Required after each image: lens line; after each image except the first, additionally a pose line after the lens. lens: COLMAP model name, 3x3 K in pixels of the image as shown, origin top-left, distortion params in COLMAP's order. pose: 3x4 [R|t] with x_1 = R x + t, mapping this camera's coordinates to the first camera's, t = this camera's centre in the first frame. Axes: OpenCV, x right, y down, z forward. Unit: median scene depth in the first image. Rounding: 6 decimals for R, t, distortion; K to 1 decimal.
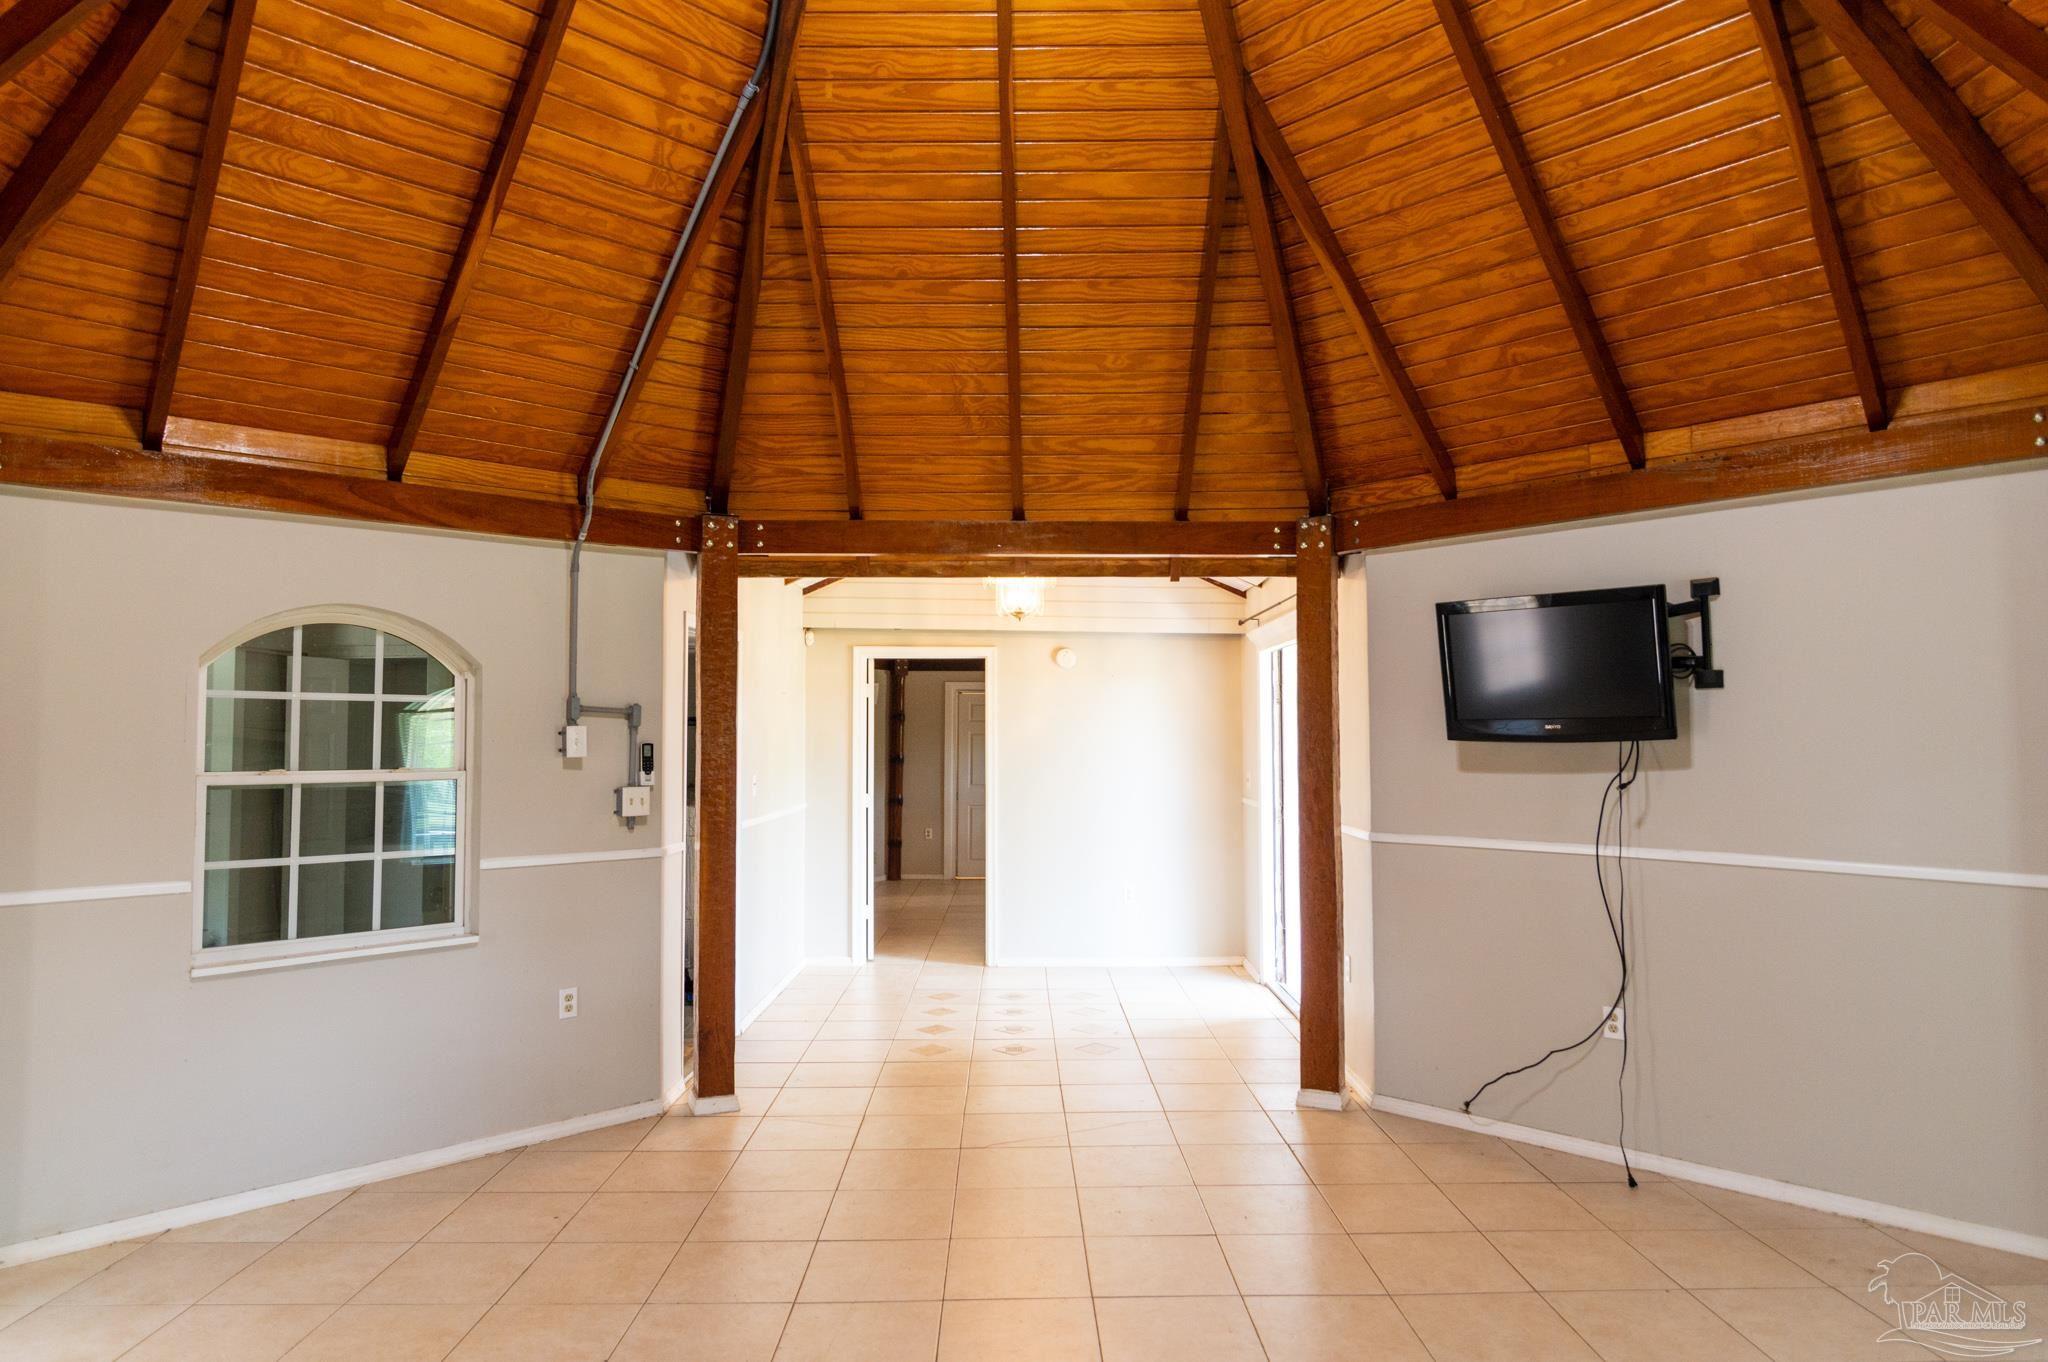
lens RADIAL K [[1279.1, 0, 1024.0], [0, 1279.1, 681.0], [0, 0, 1]] dist [0.006304, 0.003030]
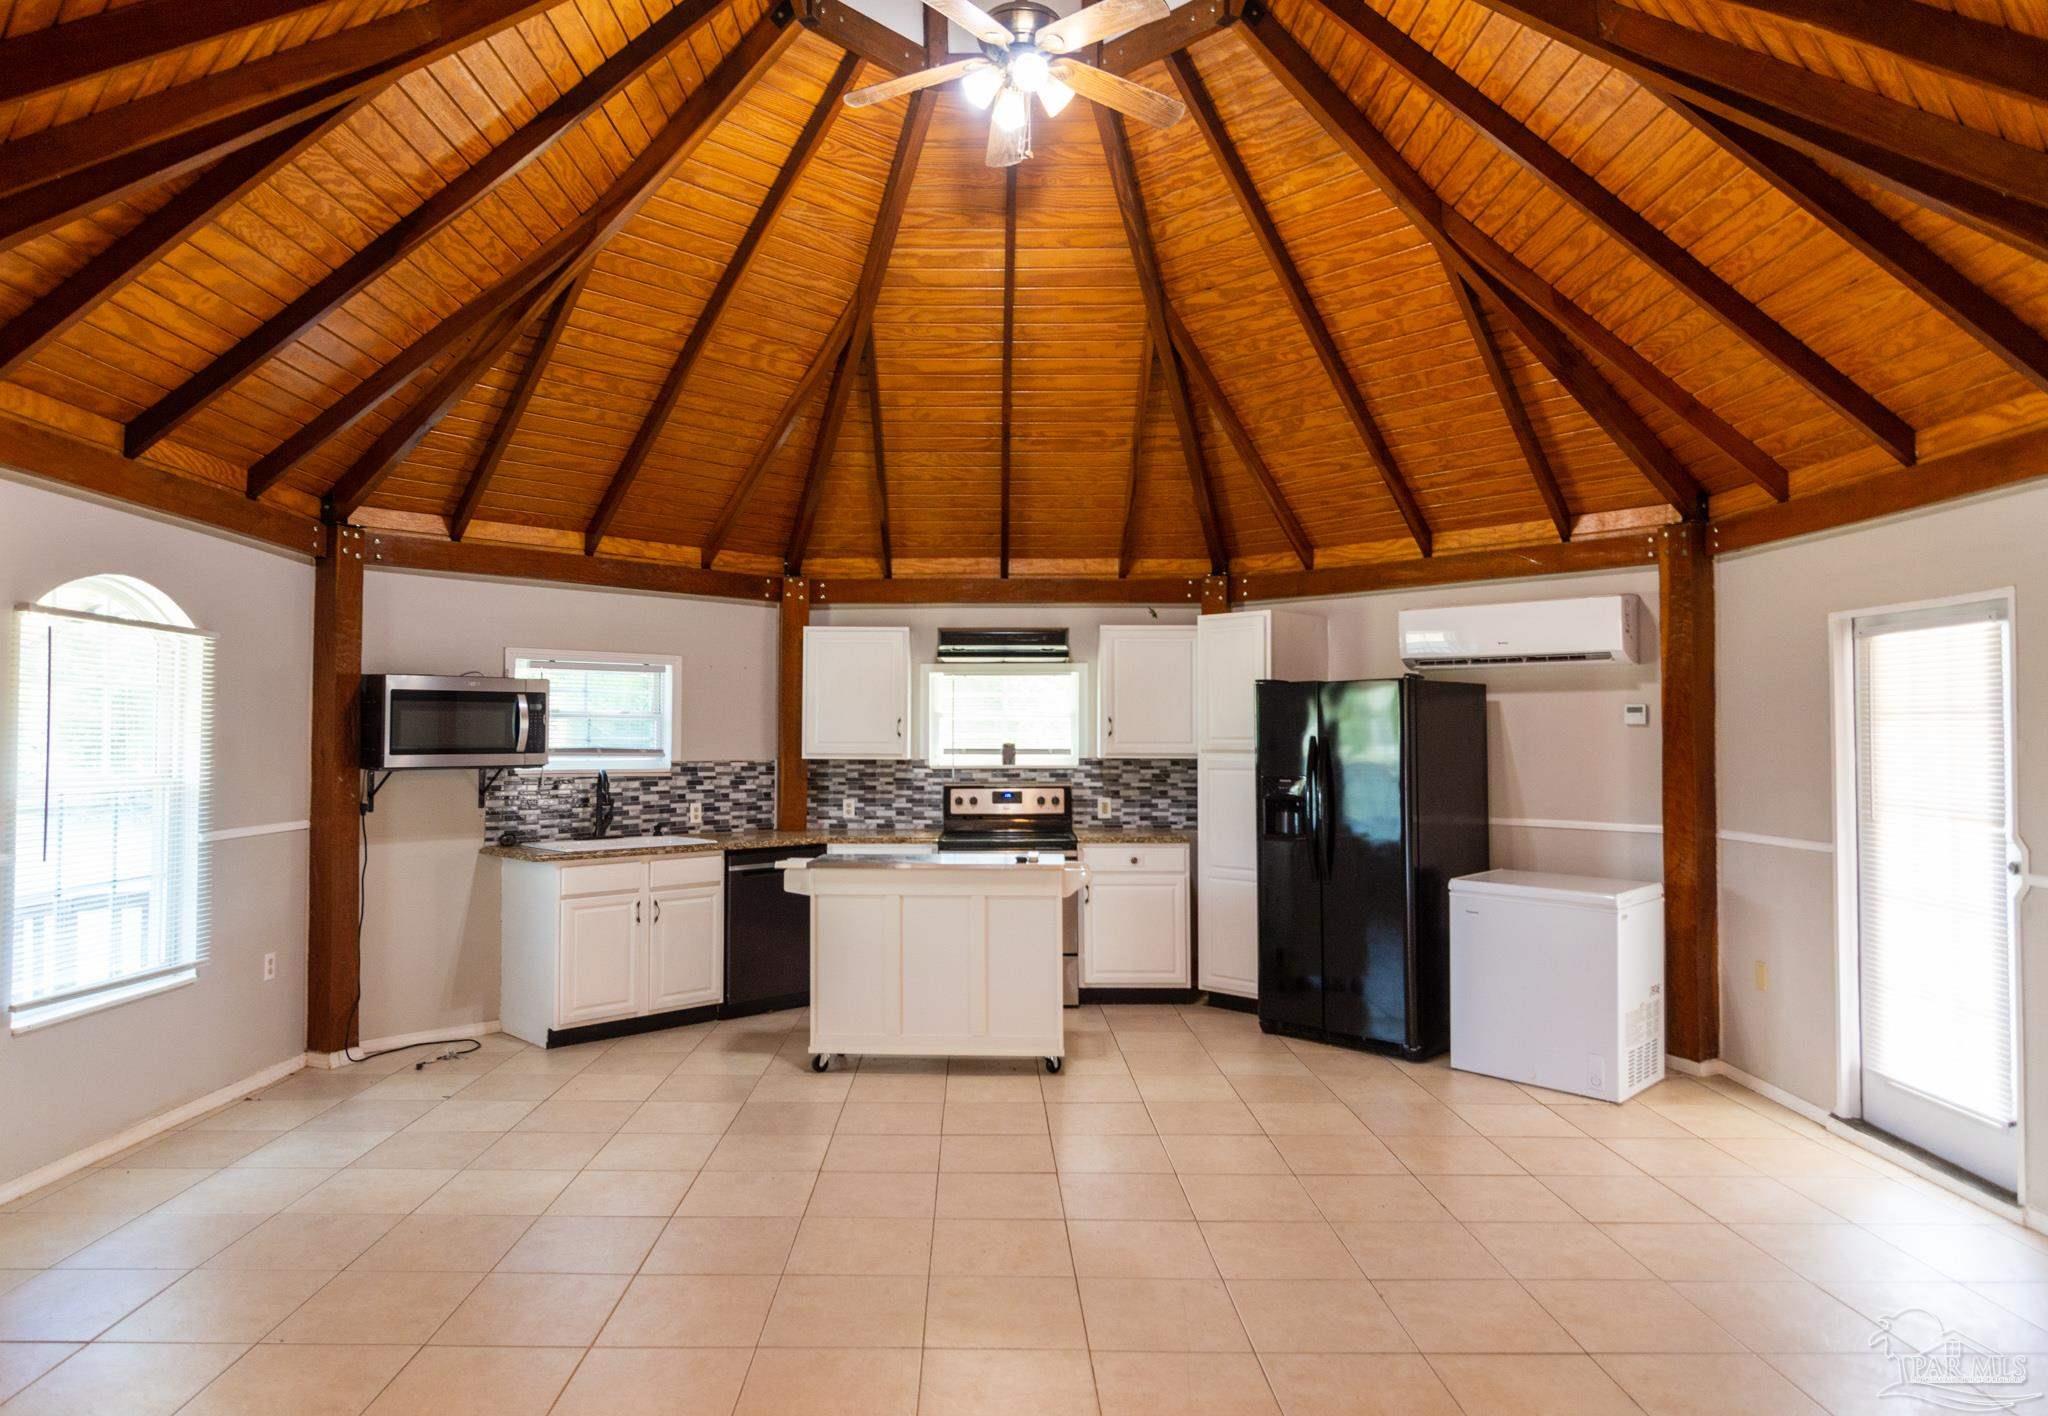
lens RADIAL K [[1129.4, 0, 1024.0], [0, 1129.4, 708.0], [0, 0, 1]] dist [0.000138, -0.000001]
pose [[0.999343, 0.011600, 0.034335, -0.030332], [-0.012162, 0.999795, 0.016200, -0.007782], [-0.034140, -0.016607, 0.999279, -0.319758]]
